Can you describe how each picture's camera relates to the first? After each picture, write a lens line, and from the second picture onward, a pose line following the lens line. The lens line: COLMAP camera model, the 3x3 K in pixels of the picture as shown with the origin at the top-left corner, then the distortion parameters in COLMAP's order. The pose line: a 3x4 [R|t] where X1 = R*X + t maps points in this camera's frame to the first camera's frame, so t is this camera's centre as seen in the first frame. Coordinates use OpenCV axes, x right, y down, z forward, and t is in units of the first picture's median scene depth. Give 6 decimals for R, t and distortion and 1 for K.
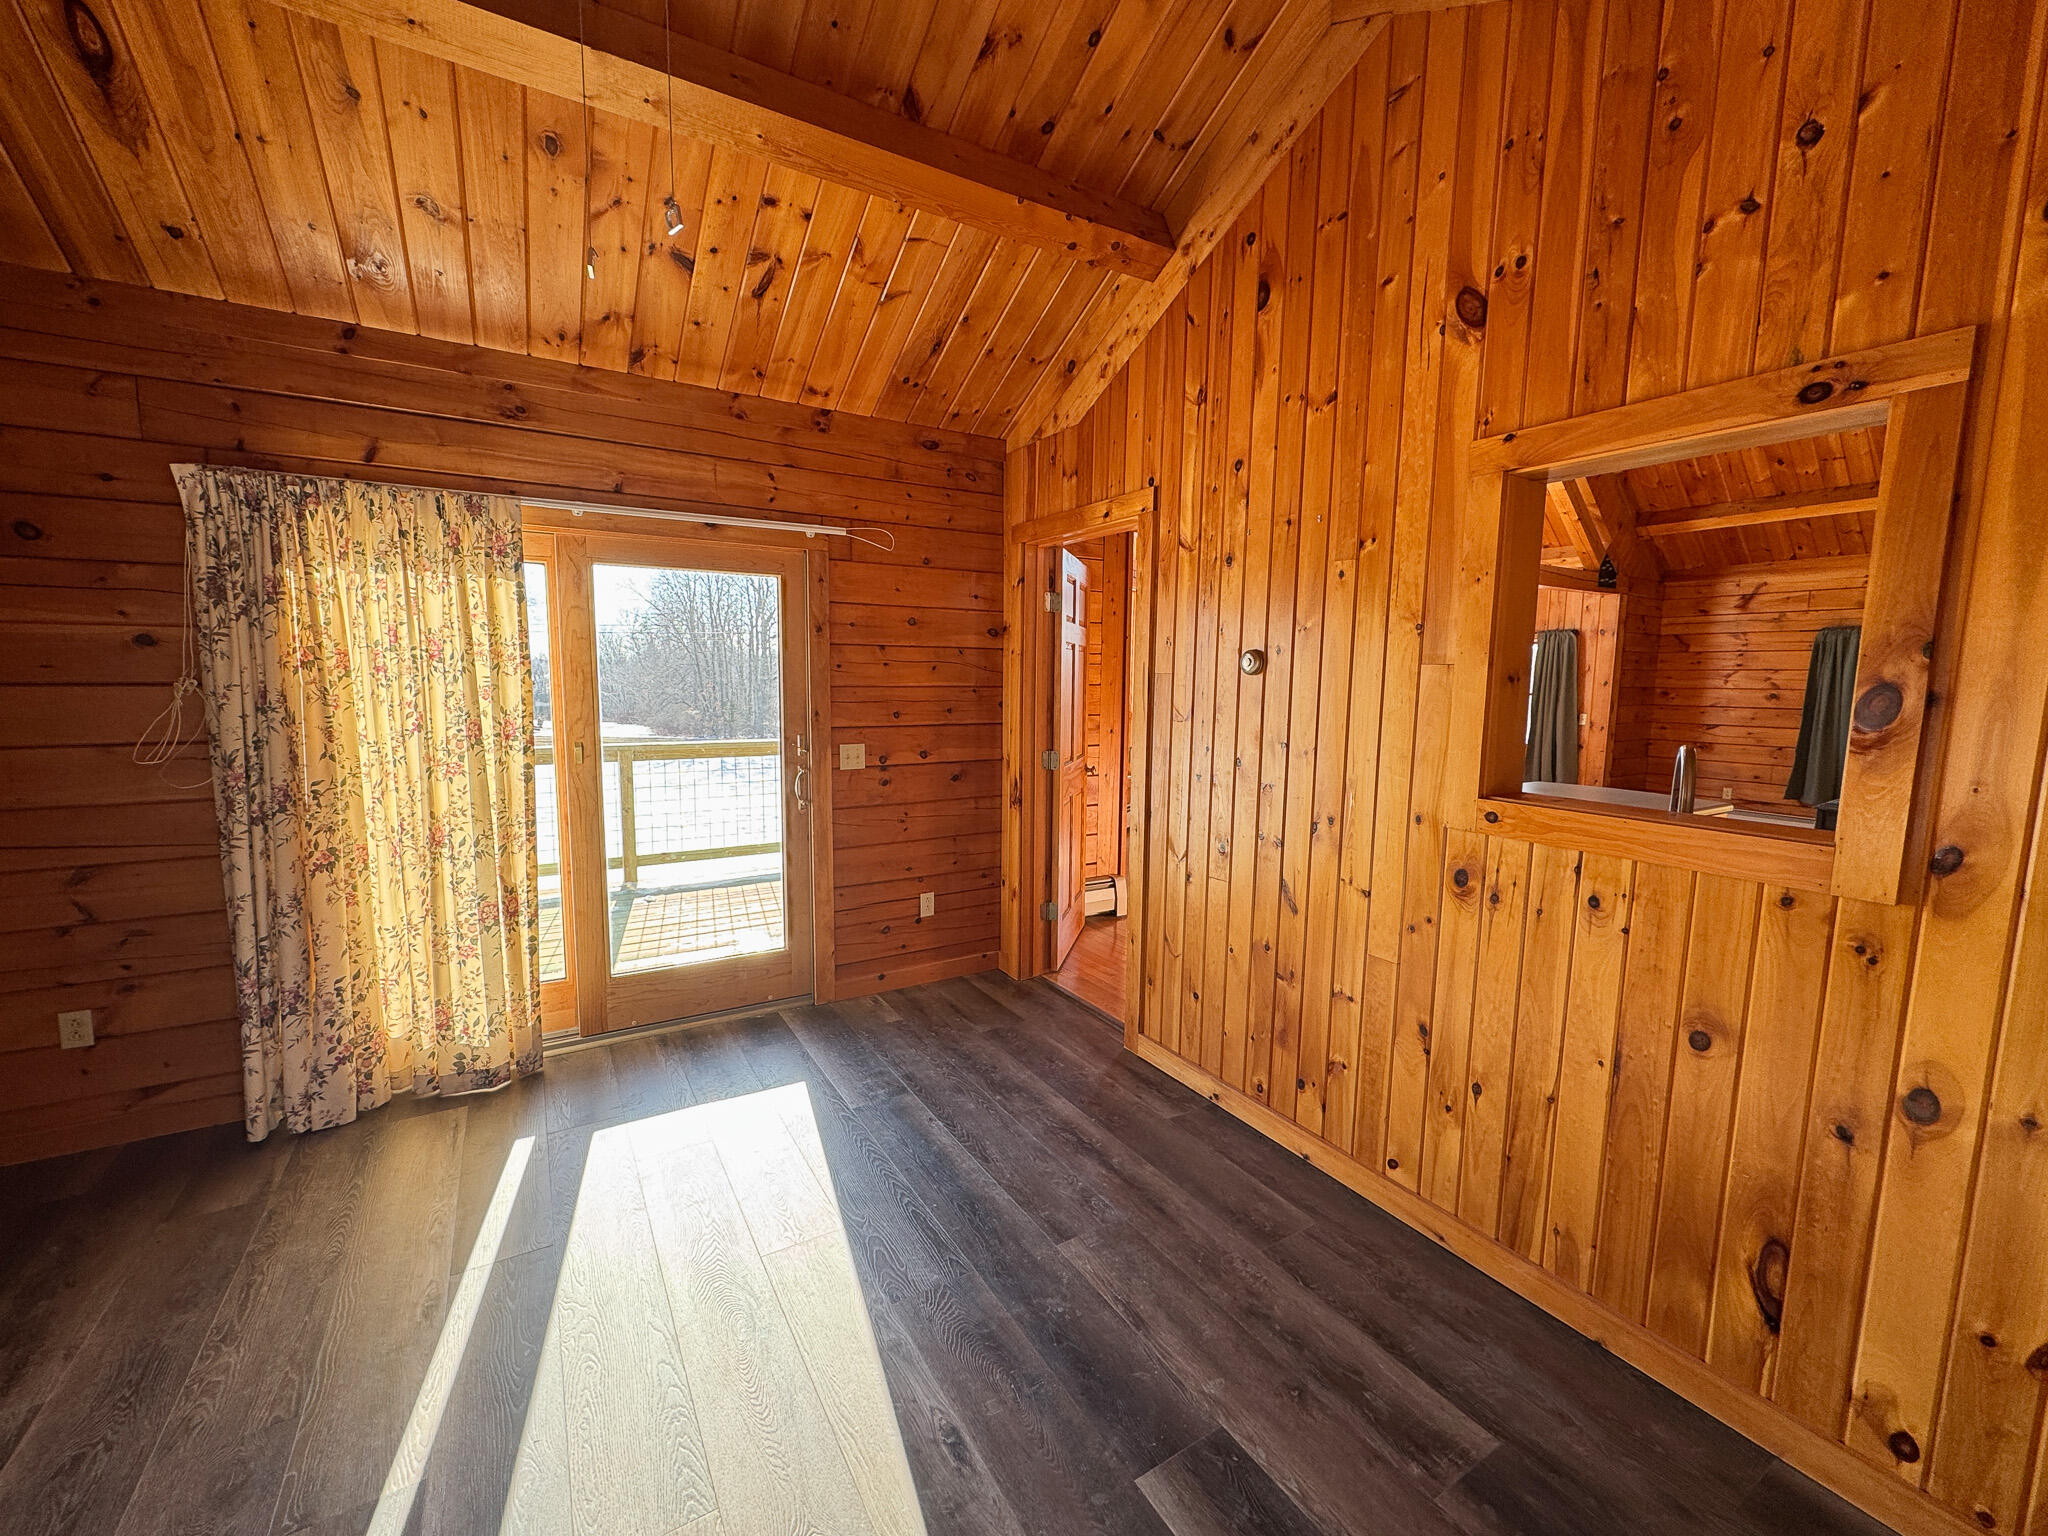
lens RADIAL K [[818.9, 0, 985.7], [0, 818.9, 770.9], [0, 0, 1]] dist [-0.001978, 0.000037]
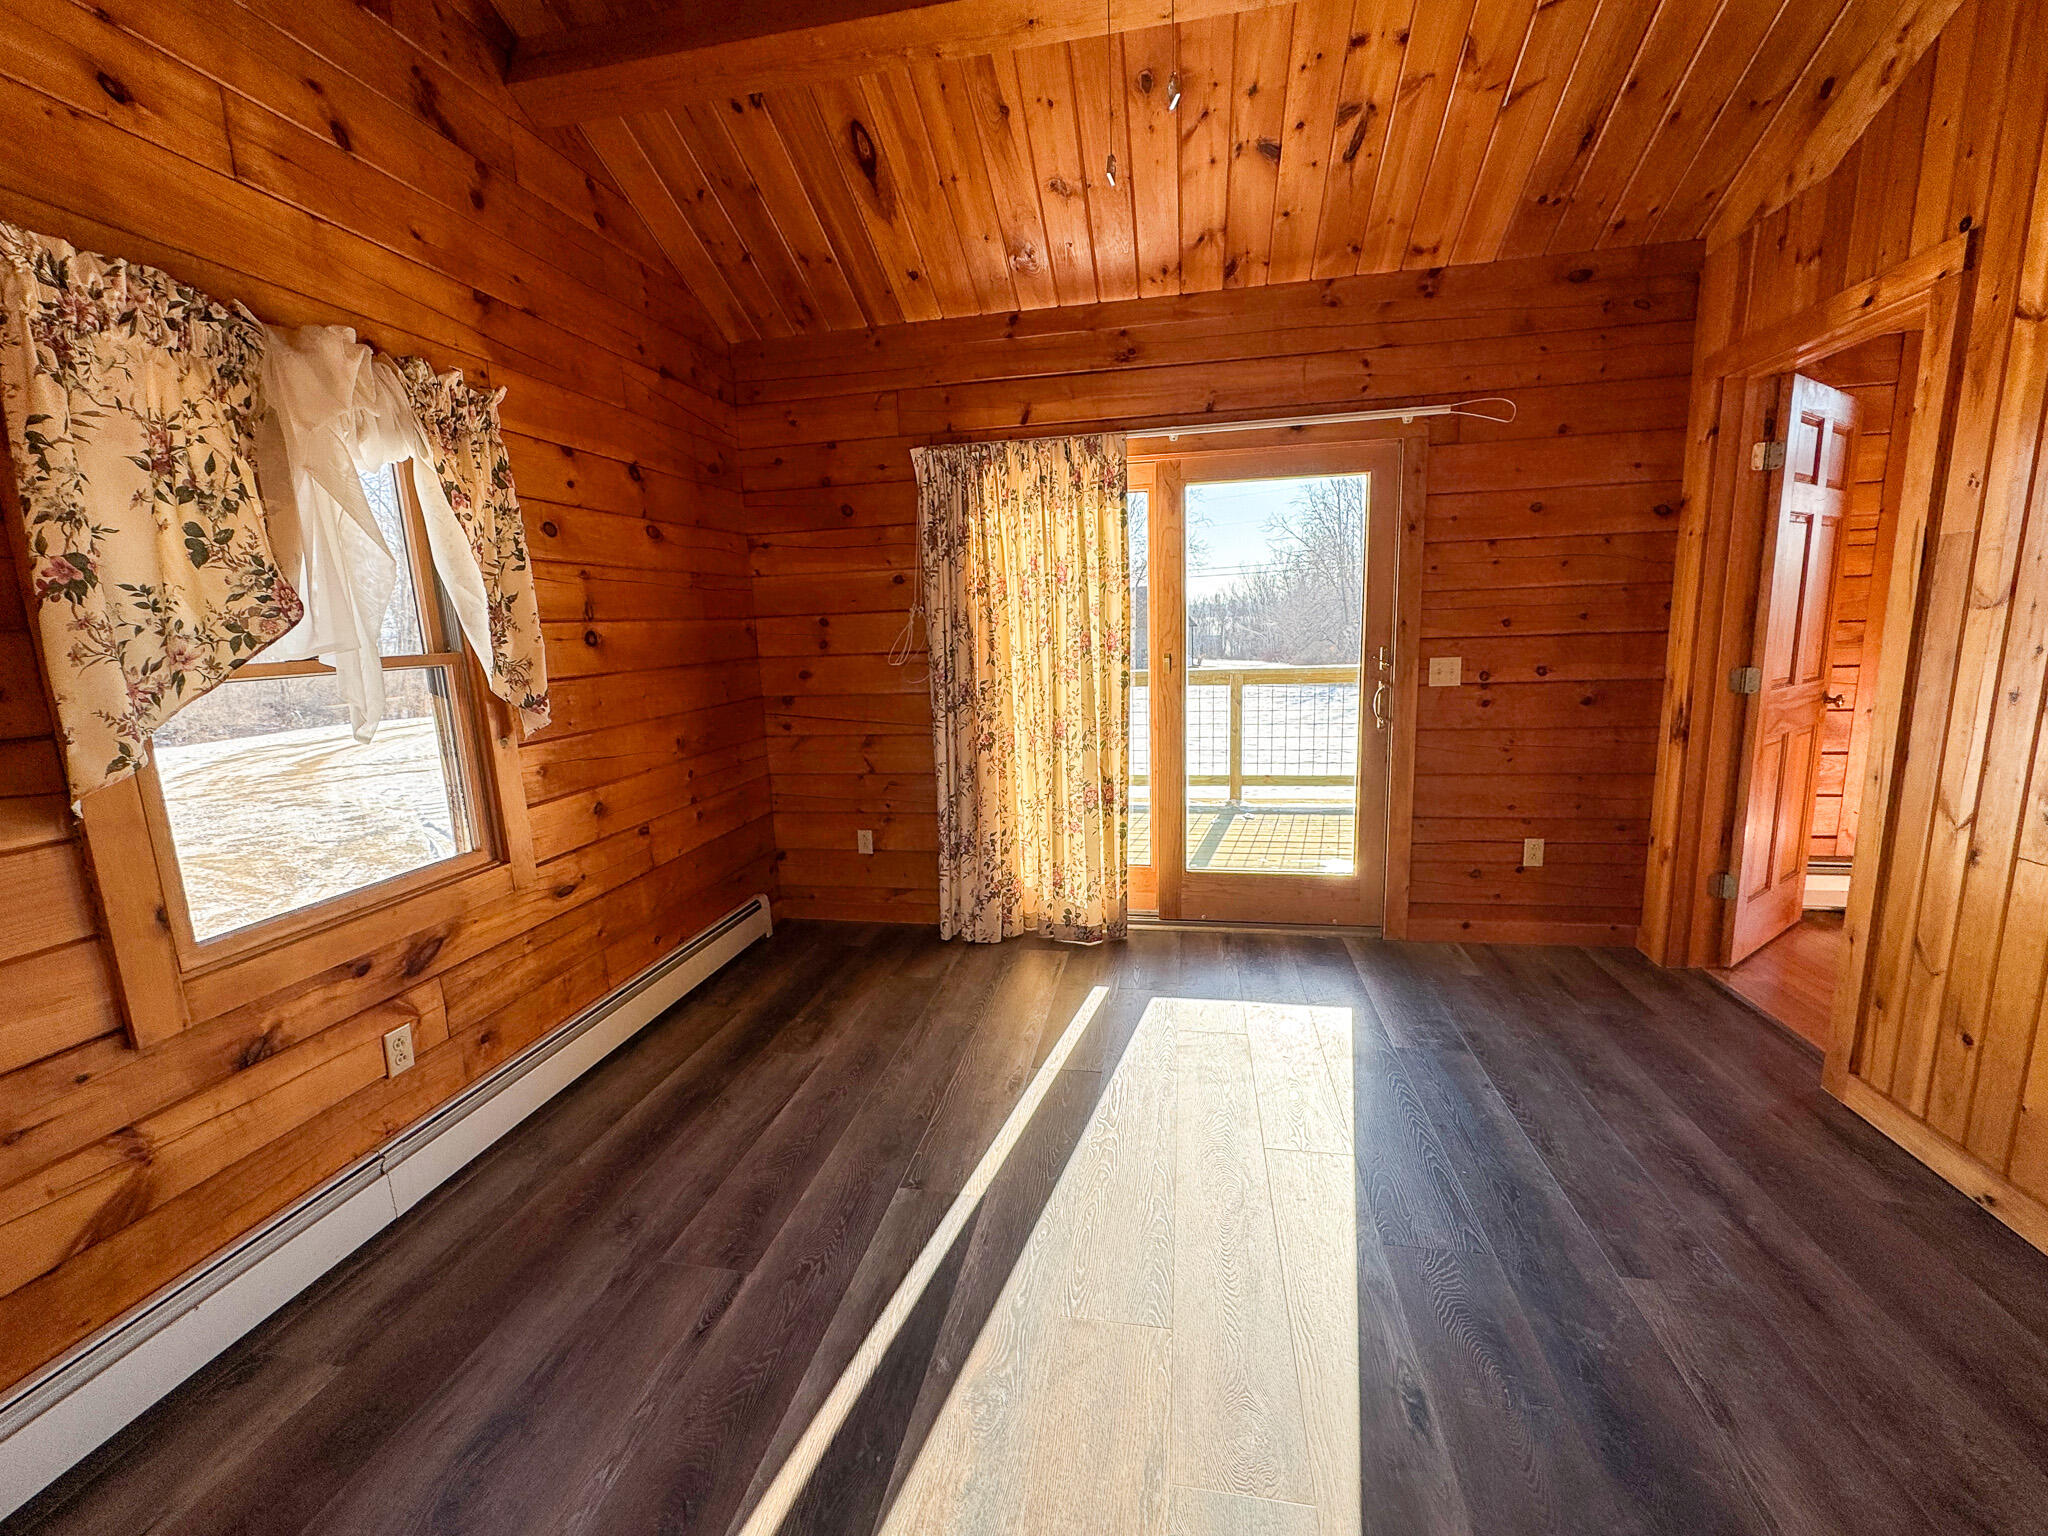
lens RADIAL K [[818.9, 0, 1018.2], [0, 818.9, 765.6], [0, 0, 1]] dist [-0.001978, 0.000037]
pose [[0.755965, 0.084349, -0.649155, 0.089245], [-0.040398, 0.995785, 0.082345, 0.036654], [0.653364, -0.036025, 0.756186, 0.033717]]
